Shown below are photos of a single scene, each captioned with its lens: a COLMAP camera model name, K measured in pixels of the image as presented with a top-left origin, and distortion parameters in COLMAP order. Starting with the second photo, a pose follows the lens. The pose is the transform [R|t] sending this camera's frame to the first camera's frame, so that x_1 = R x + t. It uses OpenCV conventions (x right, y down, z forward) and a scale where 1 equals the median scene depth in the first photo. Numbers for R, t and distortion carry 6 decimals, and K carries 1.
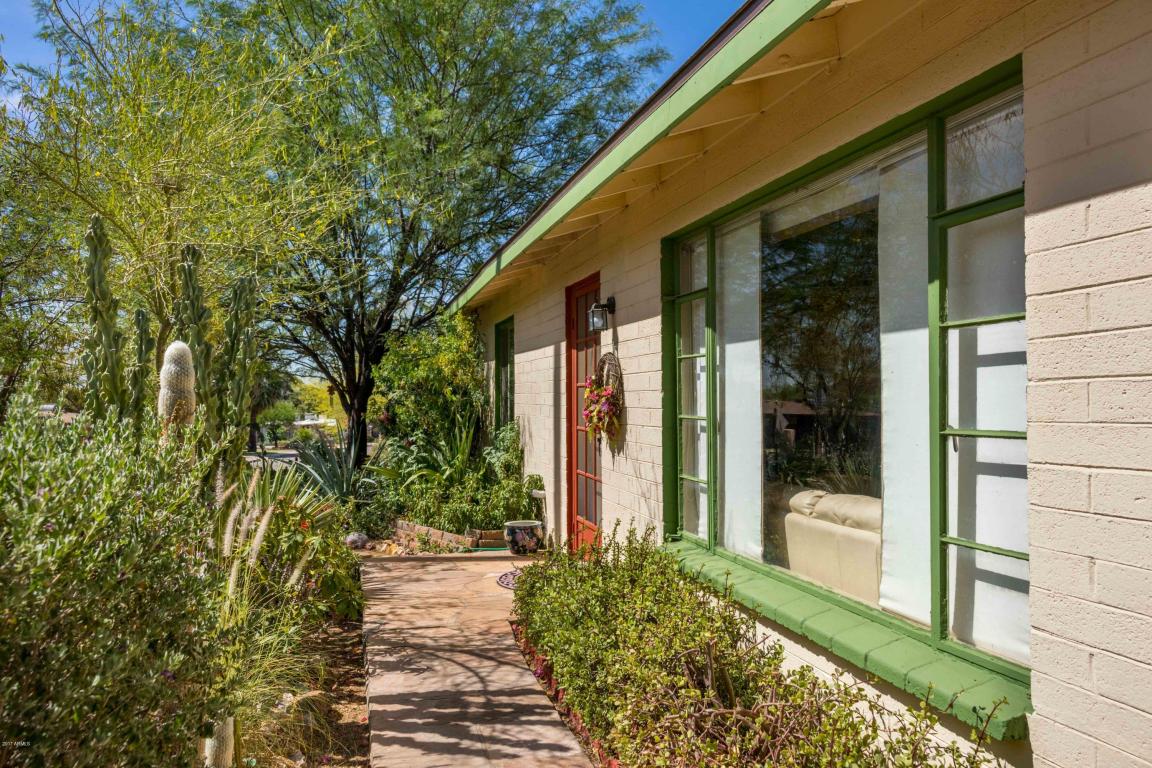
lens RADIAL K [[921.6, 0, 576.0], [0, 921.6, 384.0], [0, 0, 1]] dist [0.008241, 0.002303]
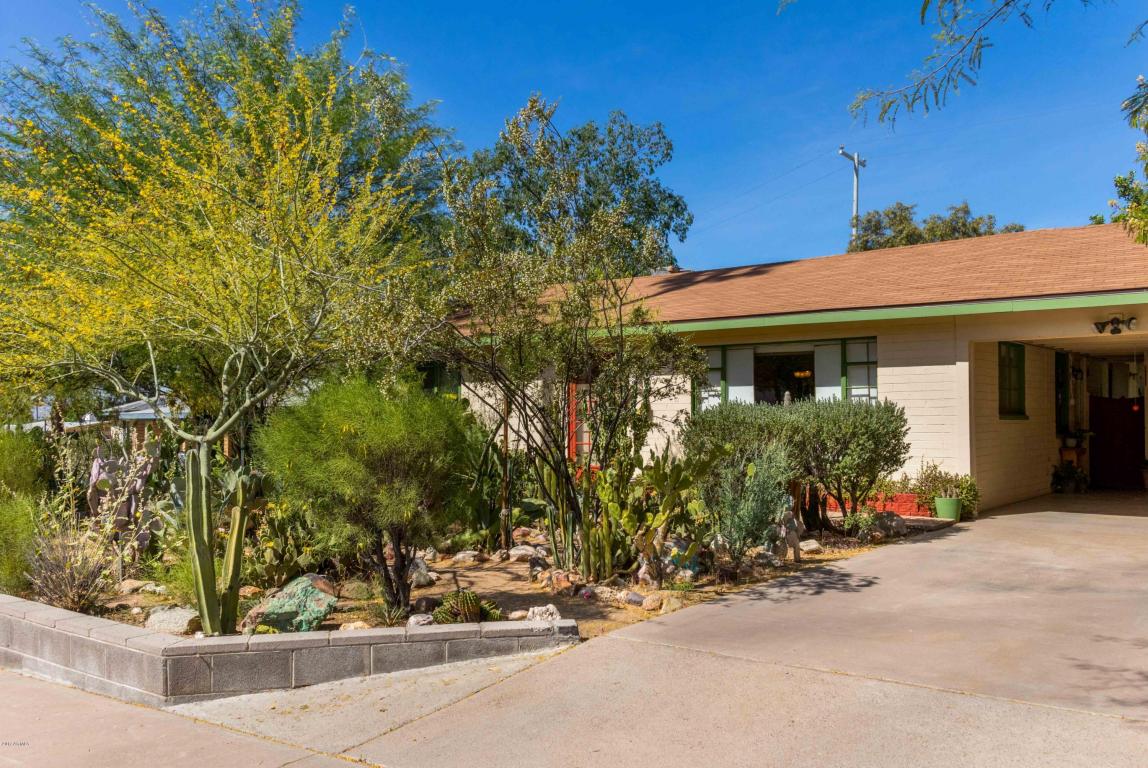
lens RADIAL K [[960.7, 0, 612.3], [0, 960.7, 402.5], [0, 0, 1]] dist [0.007992, 0.005325]
pose [[0.762847, 0.004976, 0.646560, -3.330045], [-0.005051, 0.999986, -0.001736, 0.019964], [-0.646559, -0.001942, 0.762861, -1.724937]]
